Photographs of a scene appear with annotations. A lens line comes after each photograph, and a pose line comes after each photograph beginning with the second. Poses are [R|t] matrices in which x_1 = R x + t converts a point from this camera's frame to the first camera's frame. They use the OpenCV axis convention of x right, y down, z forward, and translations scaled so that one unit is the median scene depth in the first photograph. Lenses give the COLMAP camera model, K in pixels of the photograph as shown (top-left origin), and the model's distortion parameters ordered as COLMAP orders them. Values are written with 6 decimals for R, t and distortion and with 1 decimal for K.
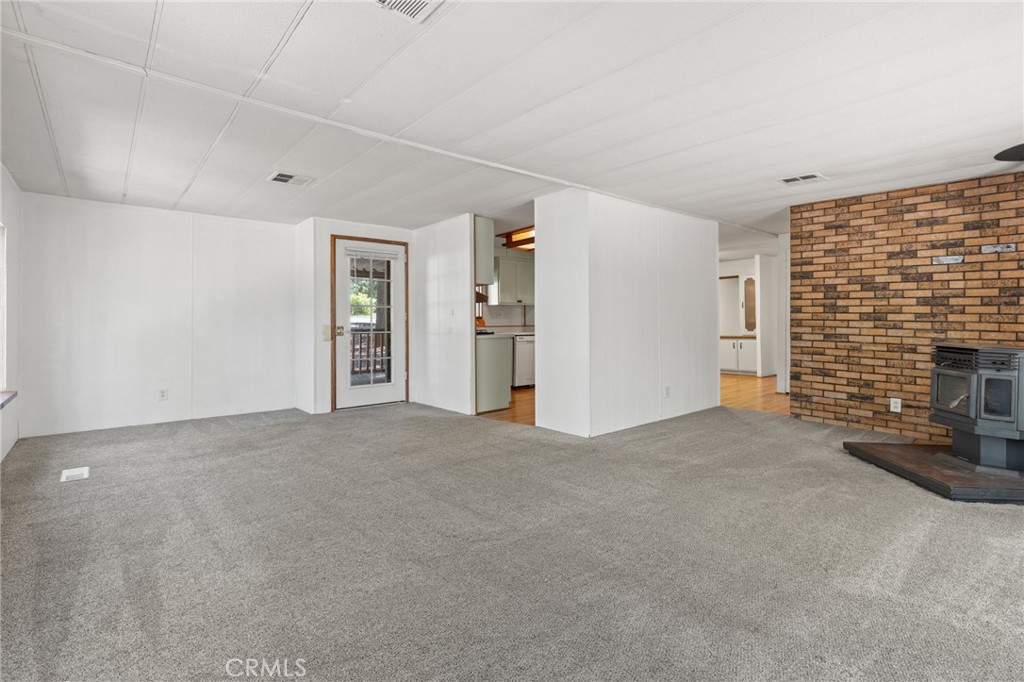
lens RADIAL K [[489.0, 0, 517.8], [0, 489.0, 315.9], [0, 0, 1]] dist [-0.001413, -0.000135]
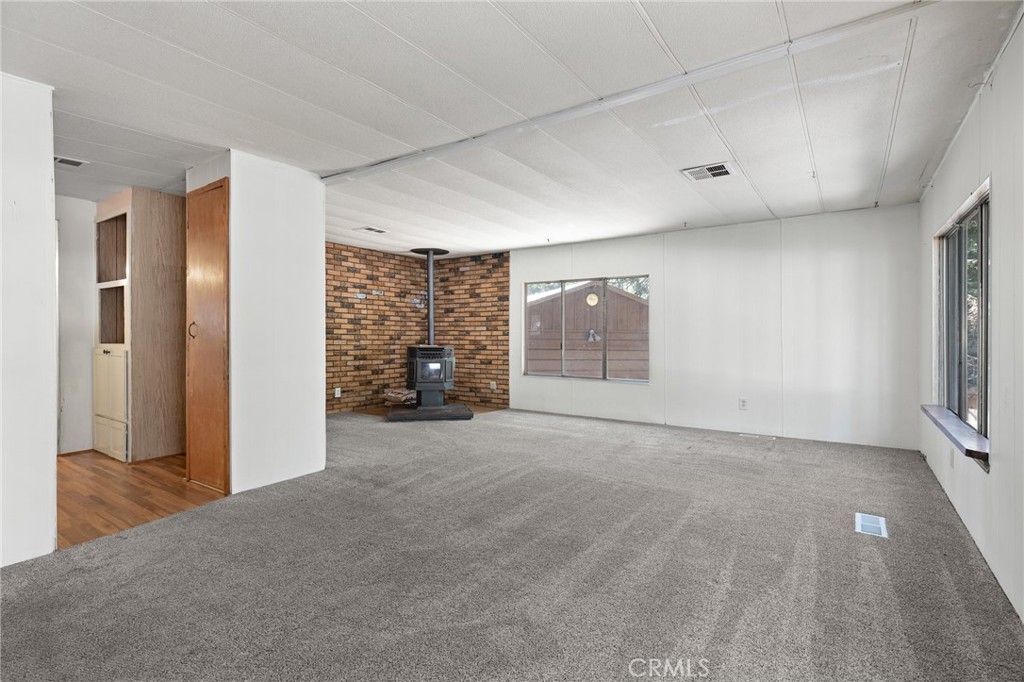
lens RADIAL K [[489.0, 0, 513.5], [0, 489.0, 337.8], [0, 0, 1]] dist [-0.001413, -0.000135]
pose [[-0.254235, -0.005650, 0.967126, -0.775739], [-0.000055, 0.999983, 0.005828, 0.013015], [-0.967142, 0.001429, -0.254231, 0.890519]]
